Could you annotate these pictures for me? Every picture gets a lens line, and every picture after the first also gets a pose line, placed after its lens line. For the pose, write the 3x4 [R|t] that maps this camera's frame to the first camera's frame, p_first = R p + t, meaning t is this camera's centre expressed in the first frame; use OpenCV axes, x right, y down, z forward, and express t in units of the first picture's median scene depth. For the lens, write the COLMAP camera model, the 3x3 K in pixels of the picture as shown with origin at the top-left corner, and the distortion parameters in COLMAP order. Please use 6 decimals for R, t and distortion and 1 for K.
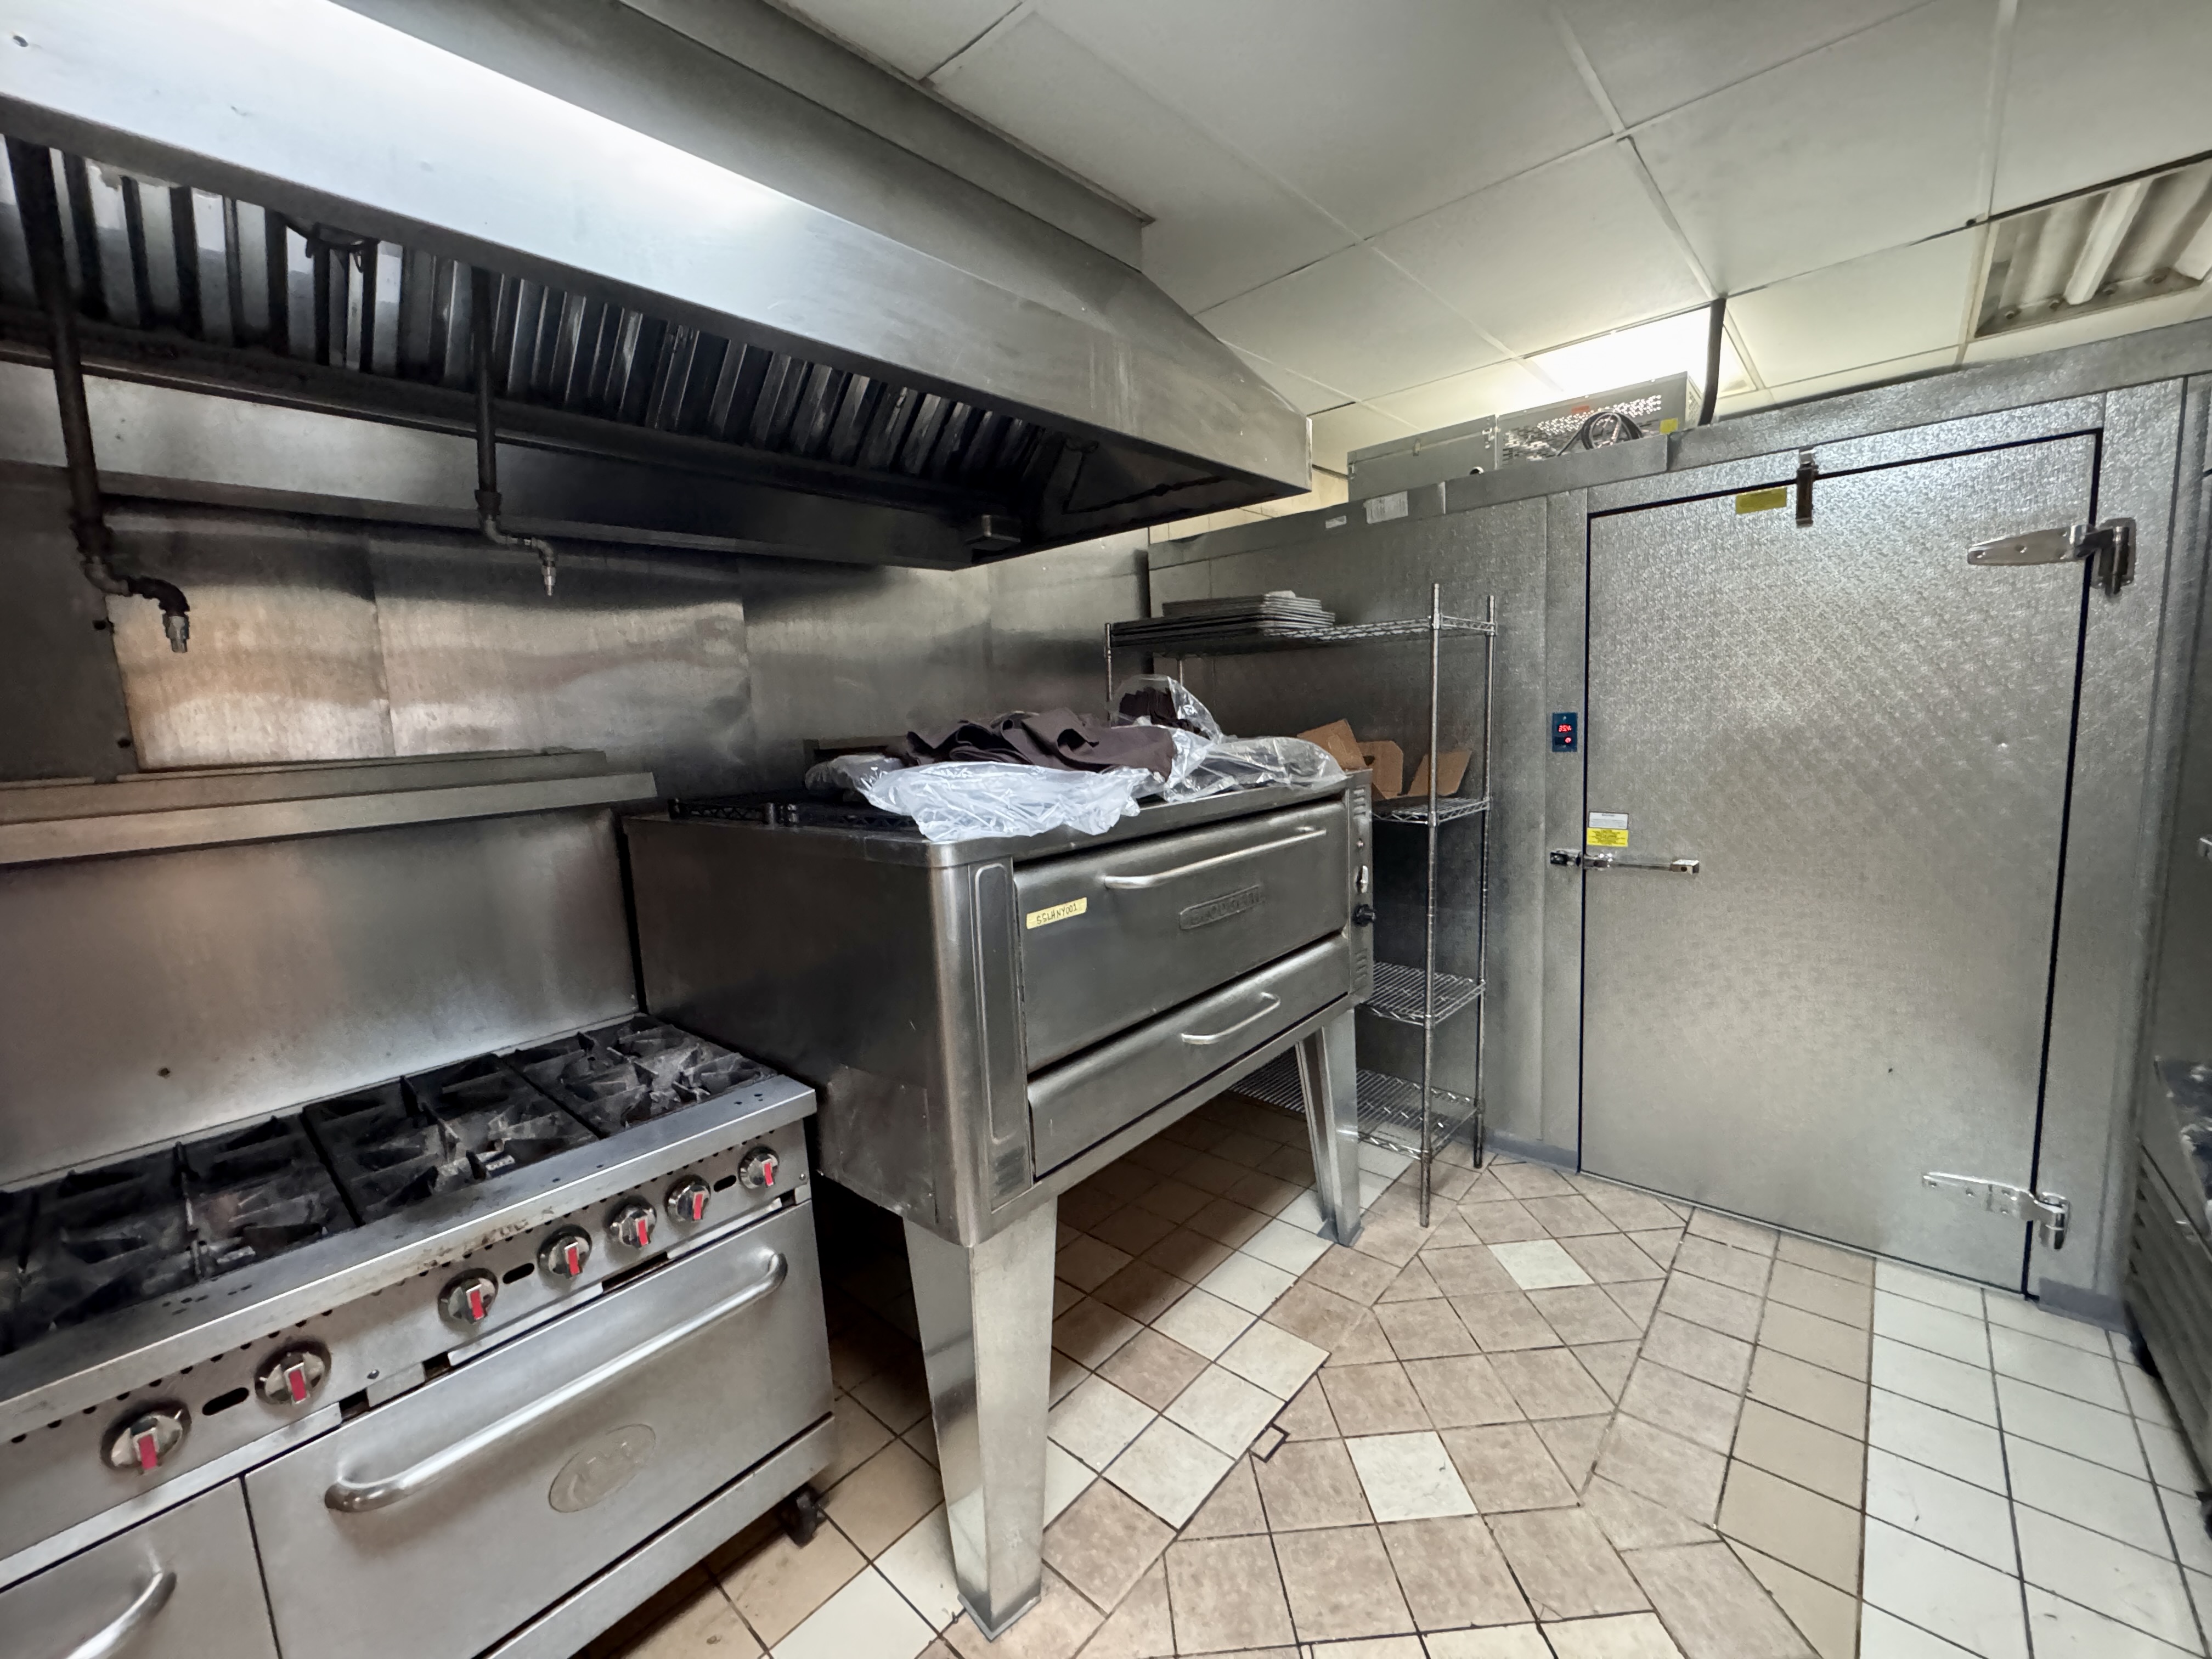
lens RADIAL K [[888.2, 0, 1103.6], [0, 888.2, 828.9], [0, 0, 1]] dist [-0.000208, -0.000086]
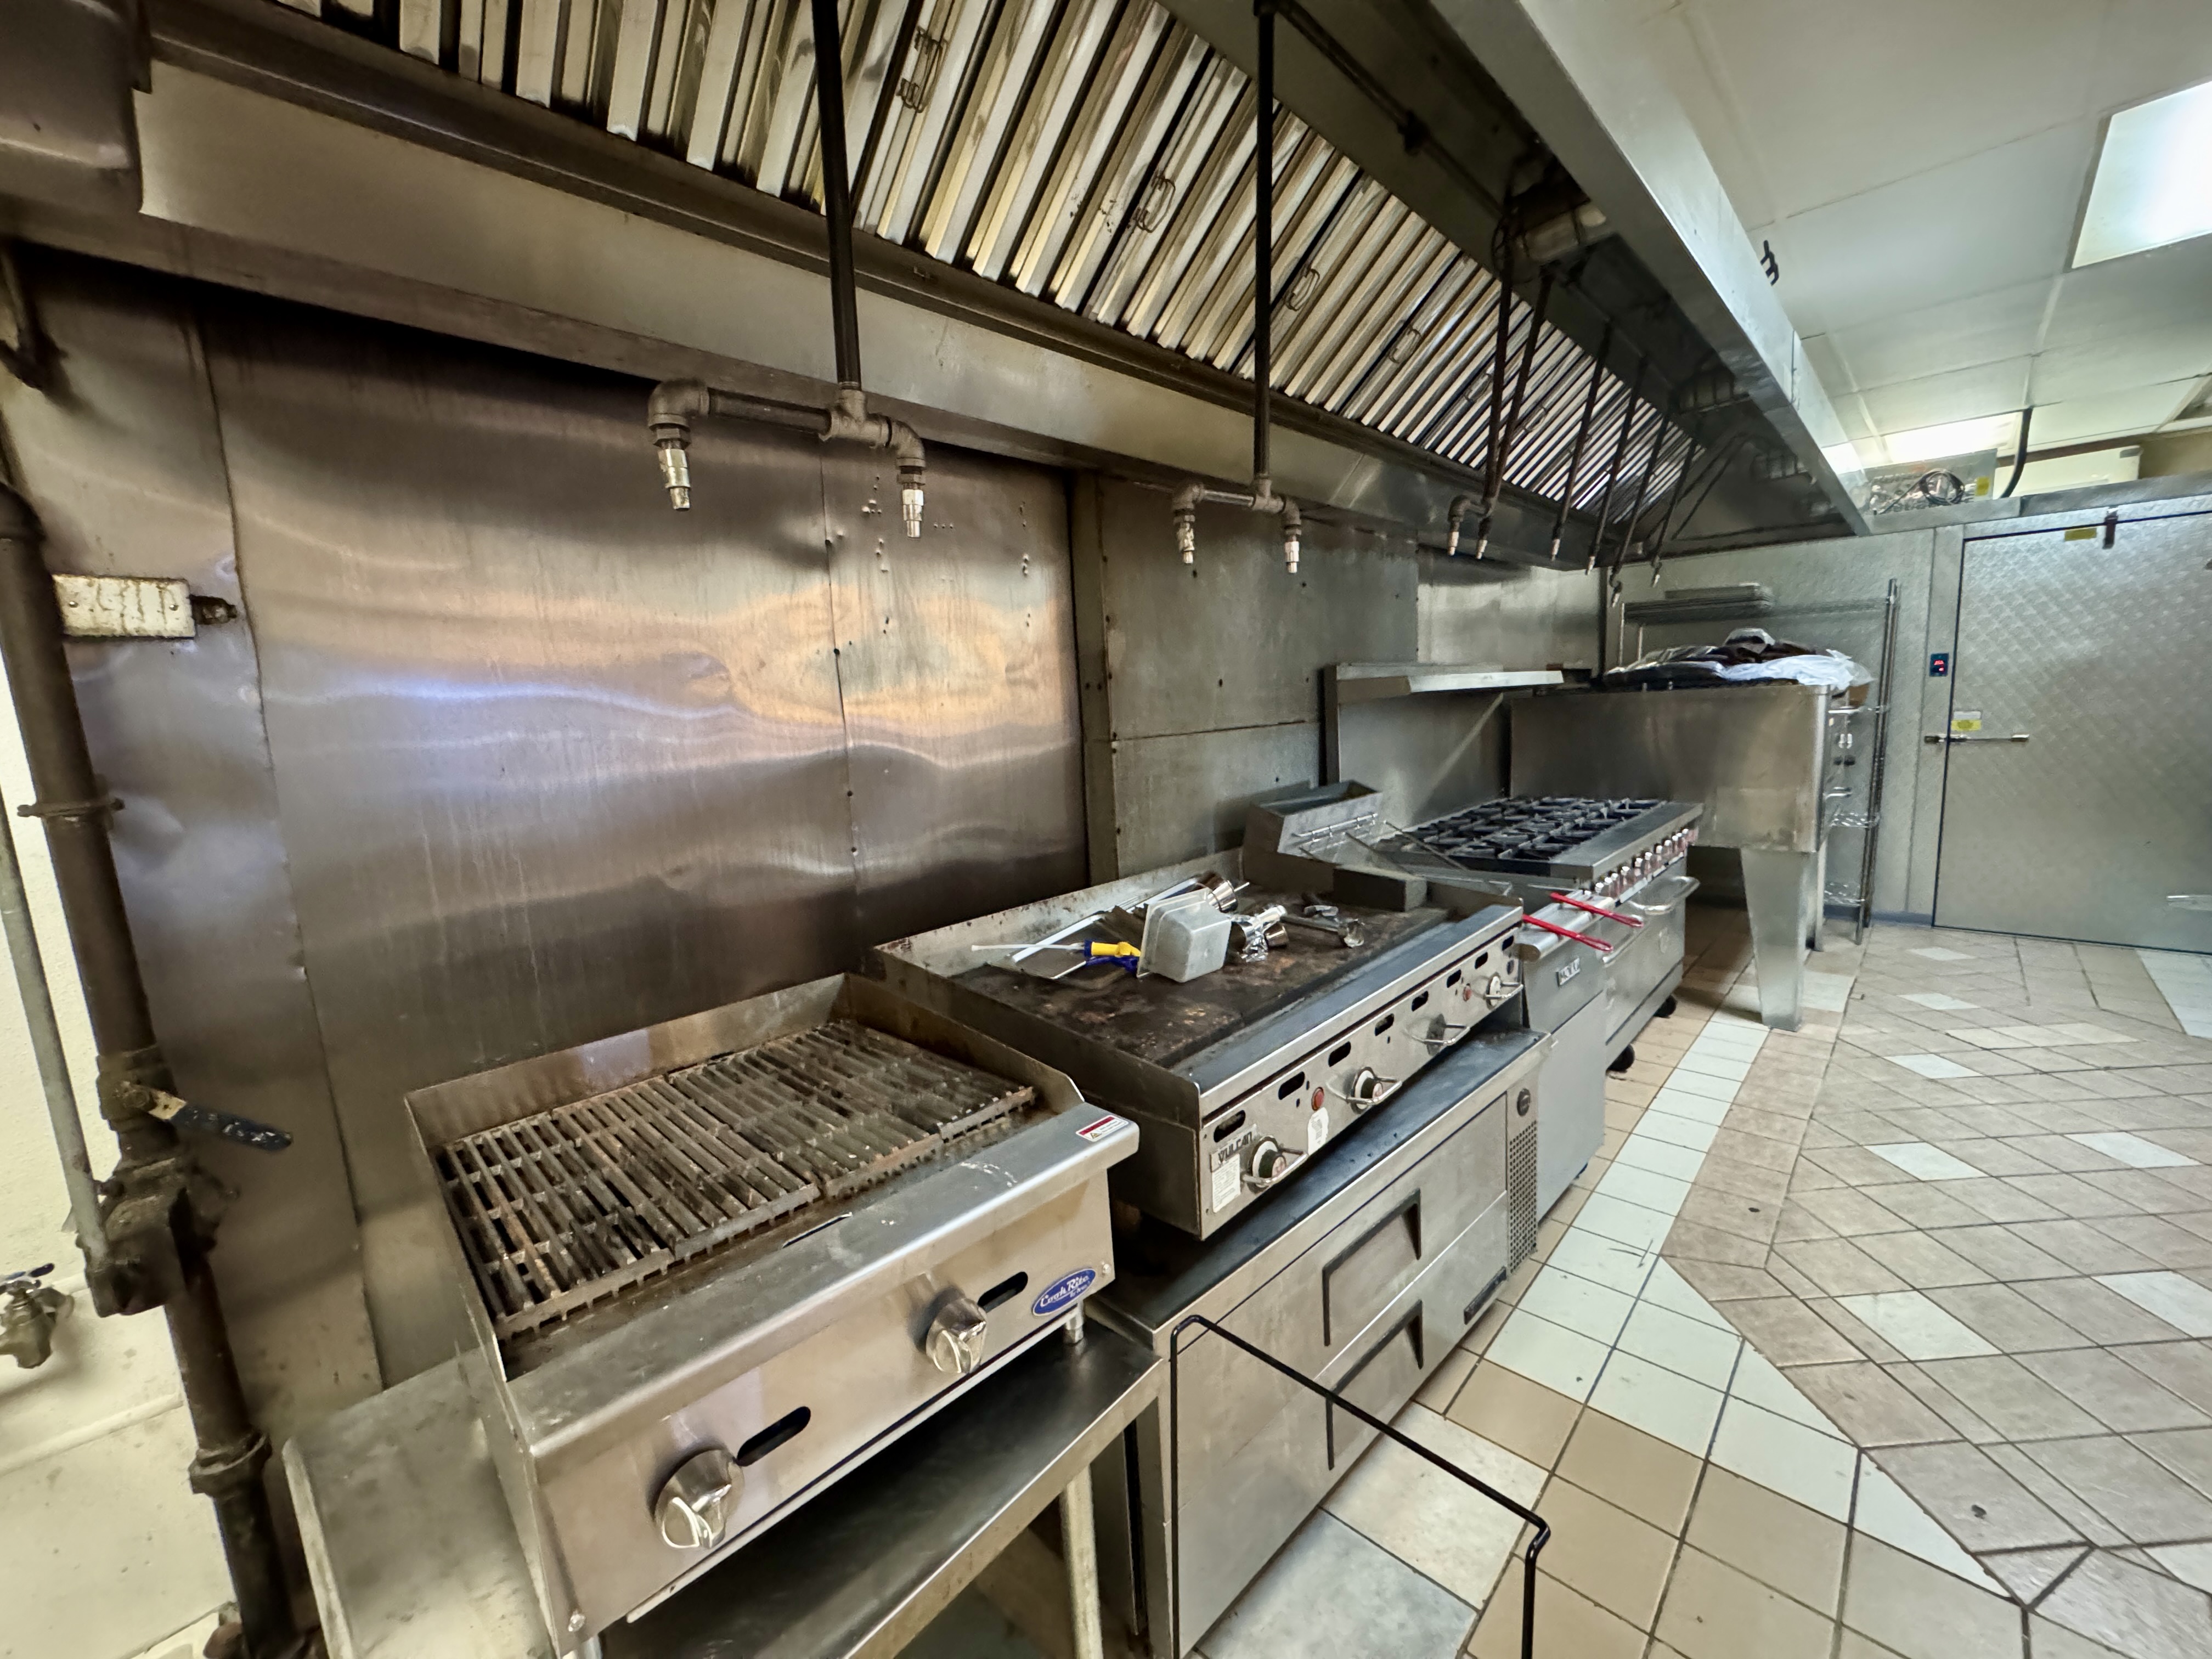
lens RADIAL K [[888.2, 0, 1109.3], [0, 888.2, 827.2], [0, 0, 1]] dist [-0.000208, -0.000086]
pose [[0.999487, 0.005332, -0.031580, -1.044595], [-0.004847, 0.999869, 0.015430, 0.189232], [0.031658, -0.015269, 0.999382, -0.787025]]
